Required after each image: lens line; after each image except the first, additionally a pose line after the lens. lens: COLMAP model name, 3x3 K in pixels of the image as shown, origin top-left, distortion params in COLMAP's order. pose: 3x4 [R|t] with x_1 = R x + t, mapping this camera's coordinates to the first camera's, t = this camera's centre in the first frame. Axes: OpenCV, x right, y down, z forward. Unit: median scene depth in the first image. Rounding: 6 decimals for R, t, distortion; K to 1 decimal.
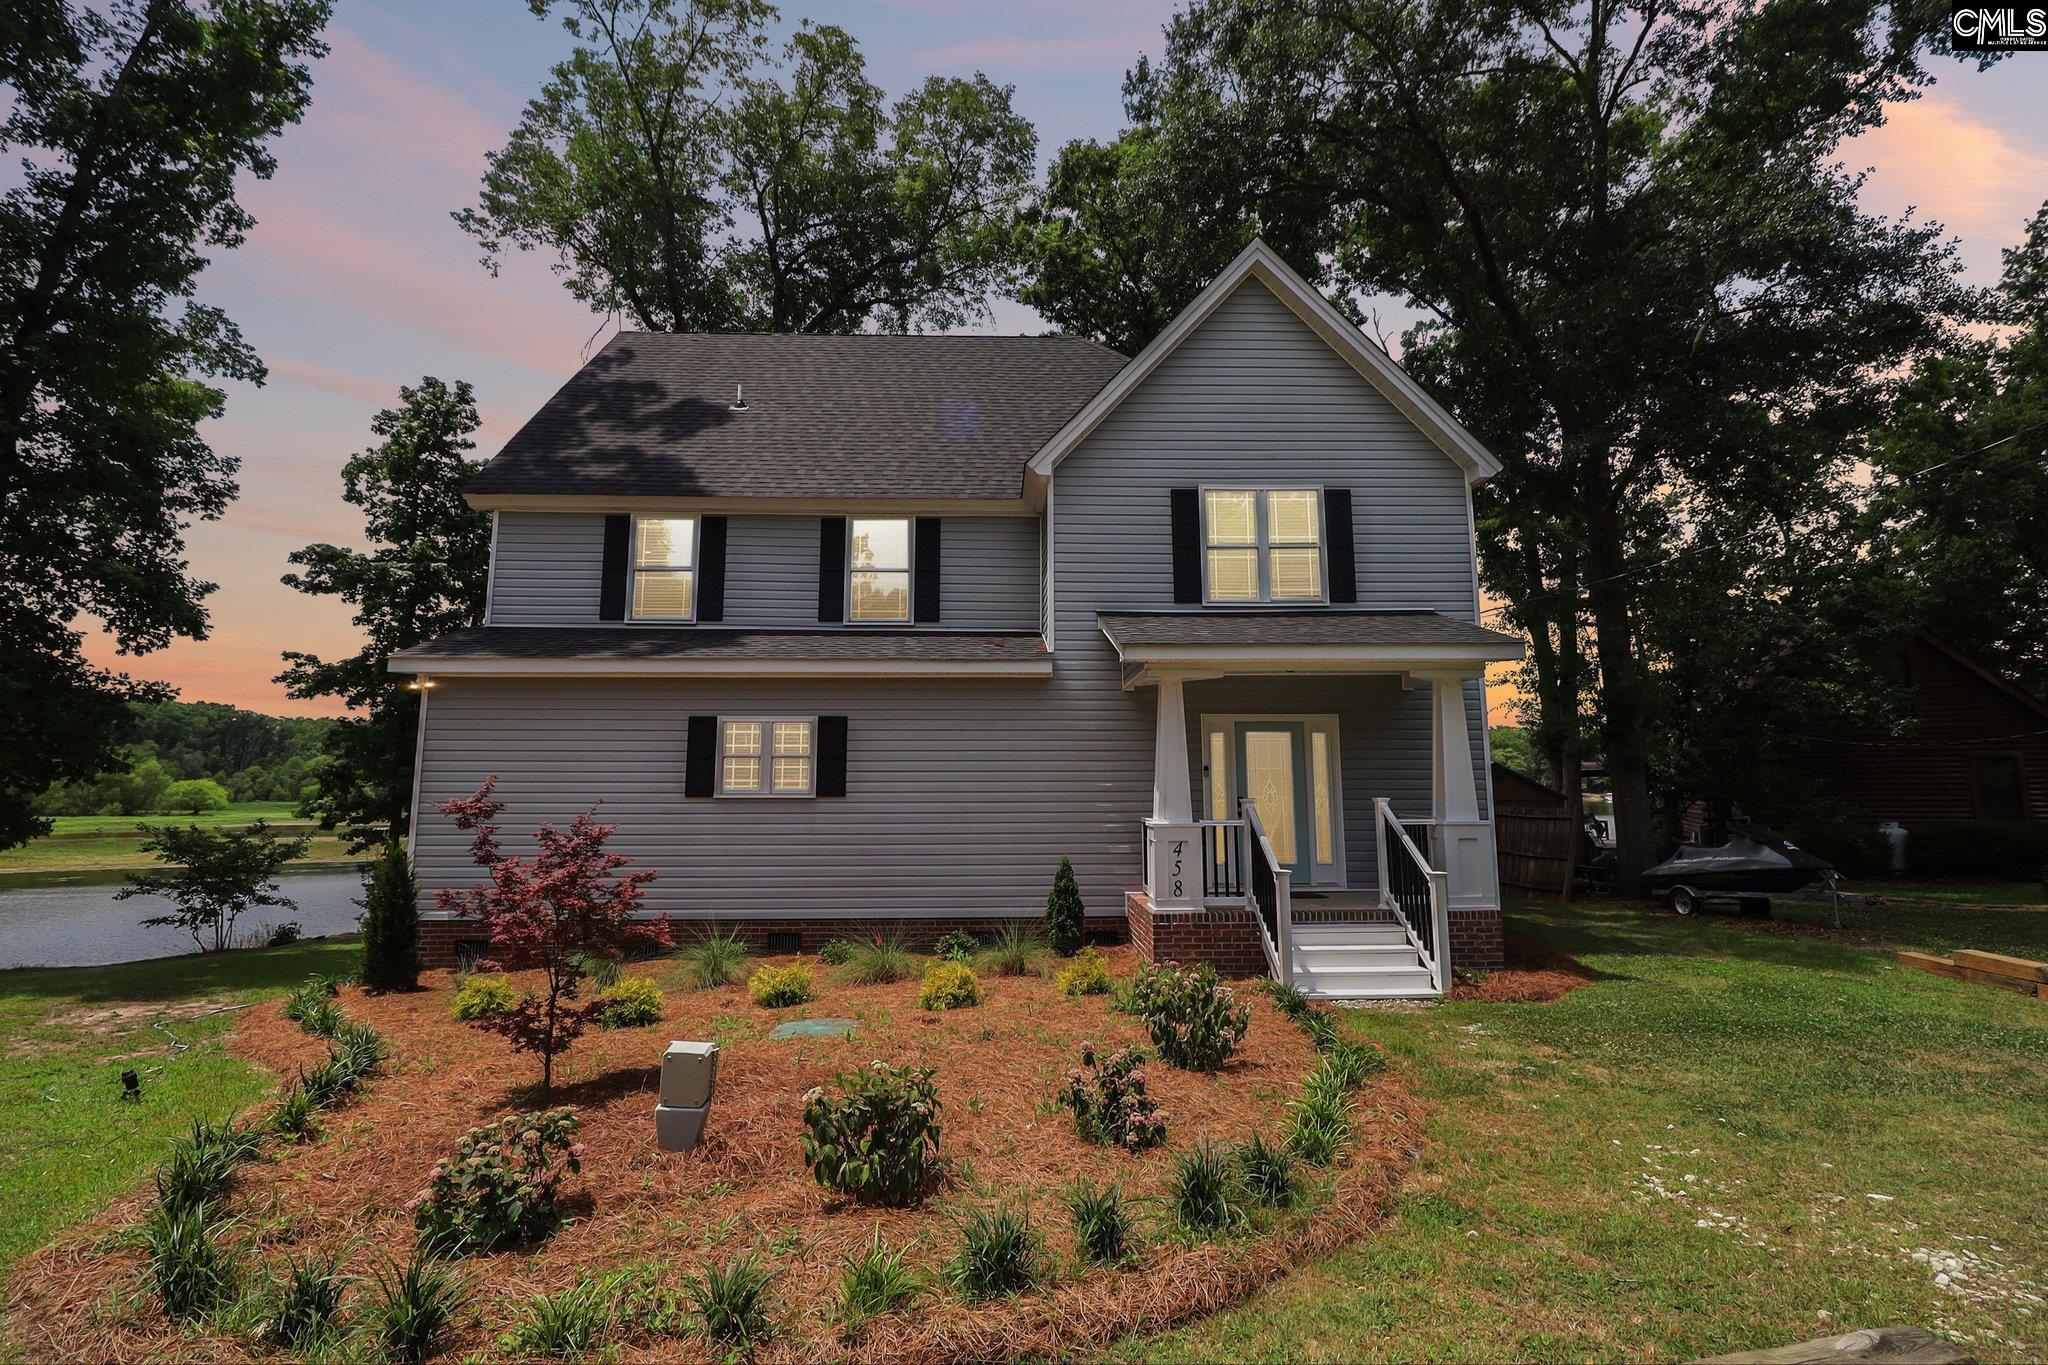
lens RADIAL K [[945.4, 0, 1027.2], [0, 945.4, 658.4], [0, 0, 1]] dist [0.002307, -0.013627]
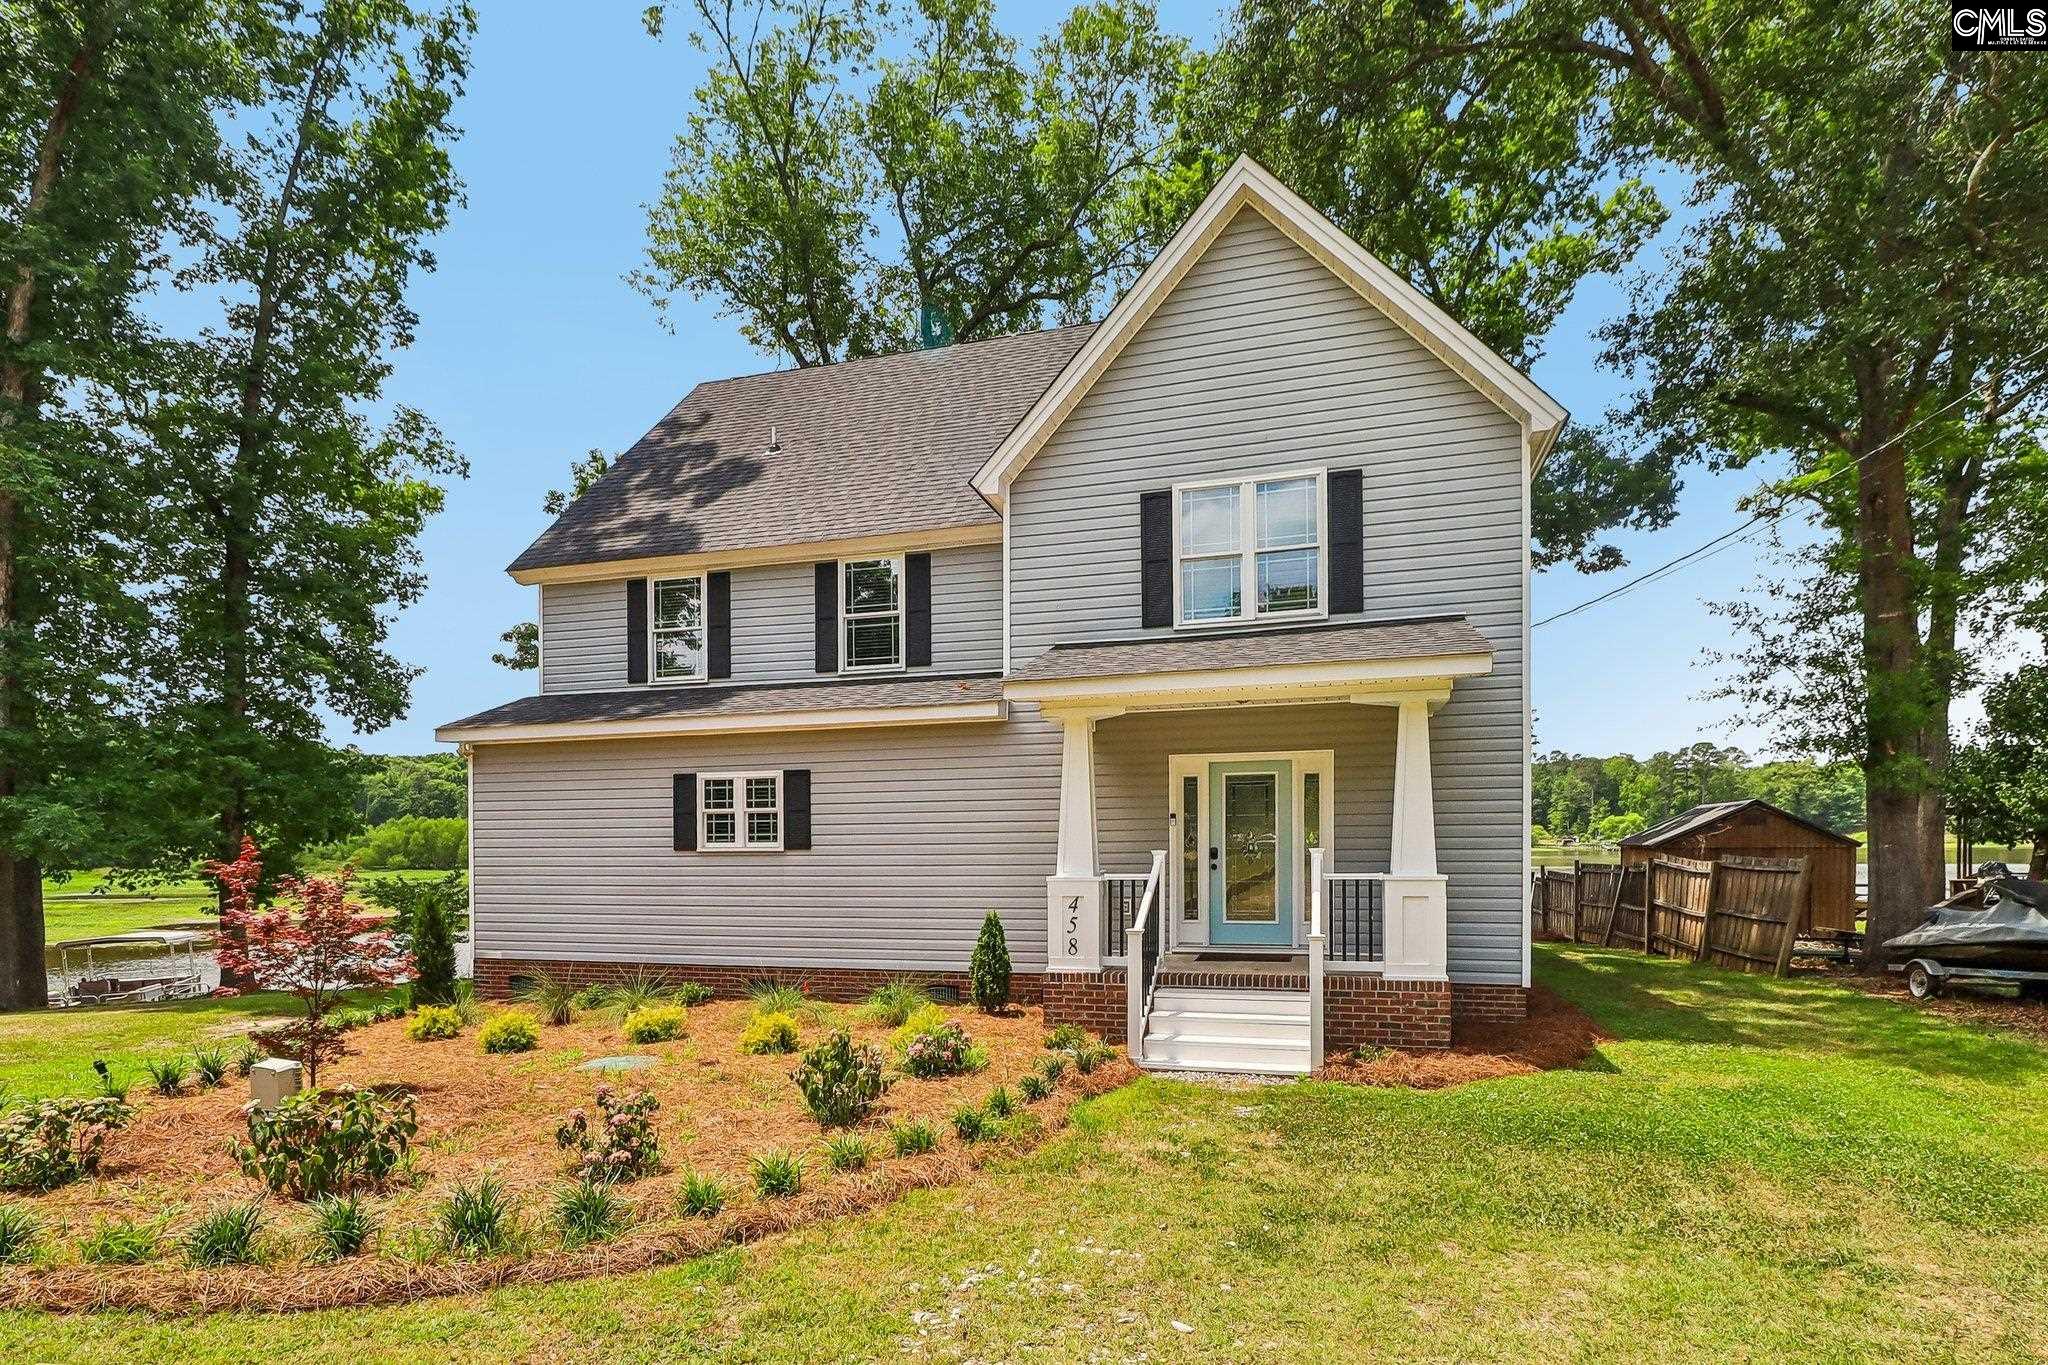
lens RADIAL K [[1023.0, 0, 1026.3], [0, 1023.0, 842.7], [0, 0, 1]] dist [-0.003338, -0.001133]
pose [[0.951762, -0.008249, -0.306727, 0.207118], [0.051778, 0.989621, 0.134049, 0.003084], [0.302438, -0.143465, 0.942310, 0.028457]]
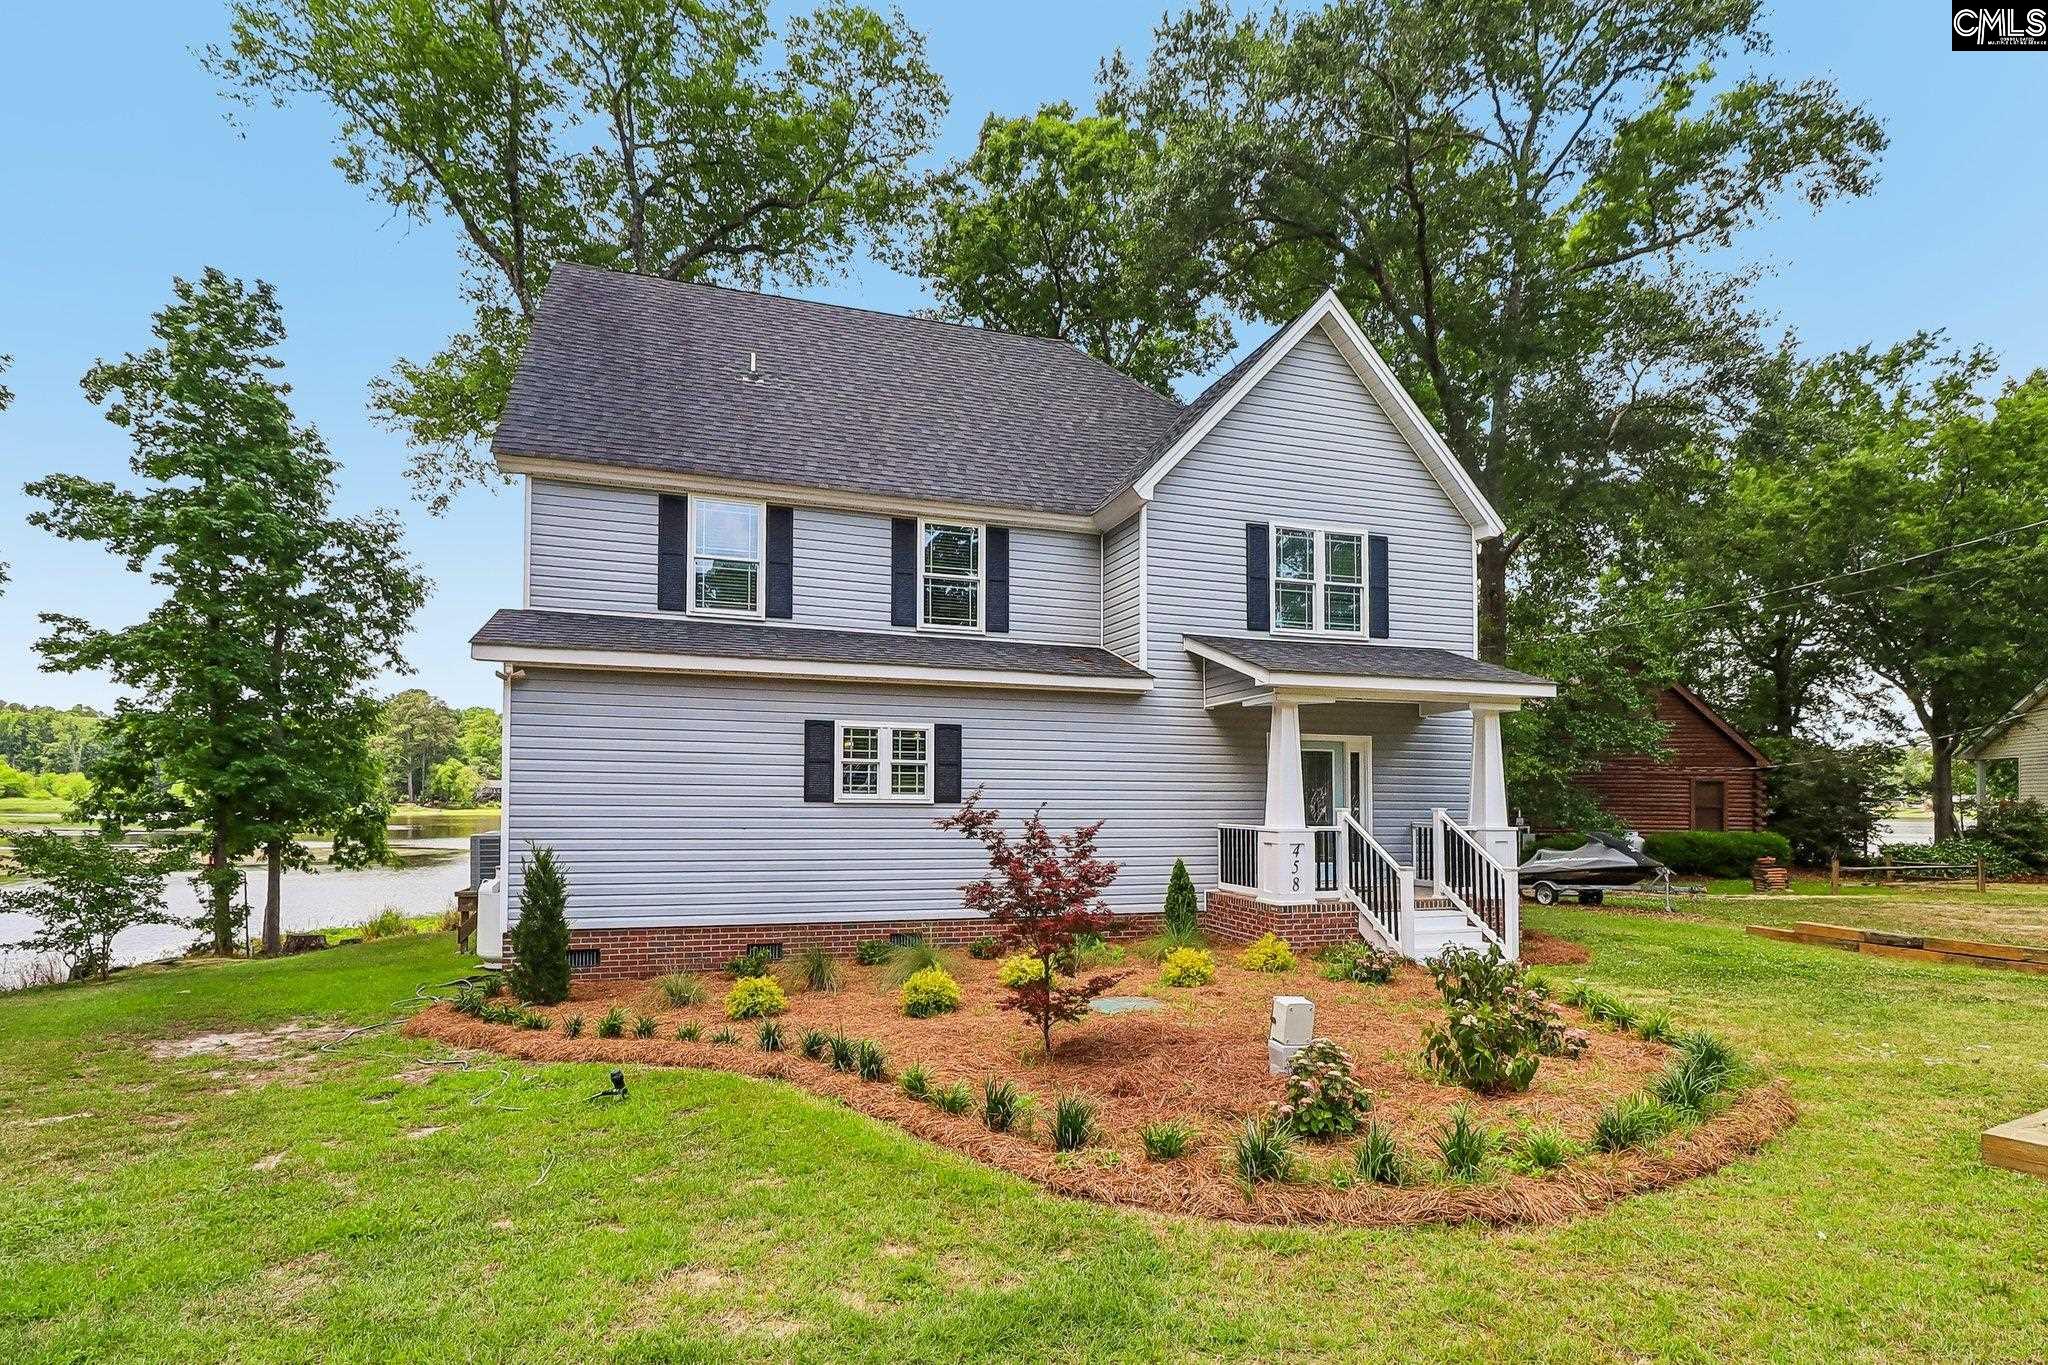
lens RADIAL K [[1002.9, 0, 1021.2], [0, 1002.9, 775.9], [0, 0, 1]] dist [0.002999, -0.016444]
pose [[0.958896, 0.017493, 0.283220, -0.254320], [-0.050284, 0.992777, 0.108926, -0.002719], [-0.279268, -0.118690, 0.952849, -0.030861]]
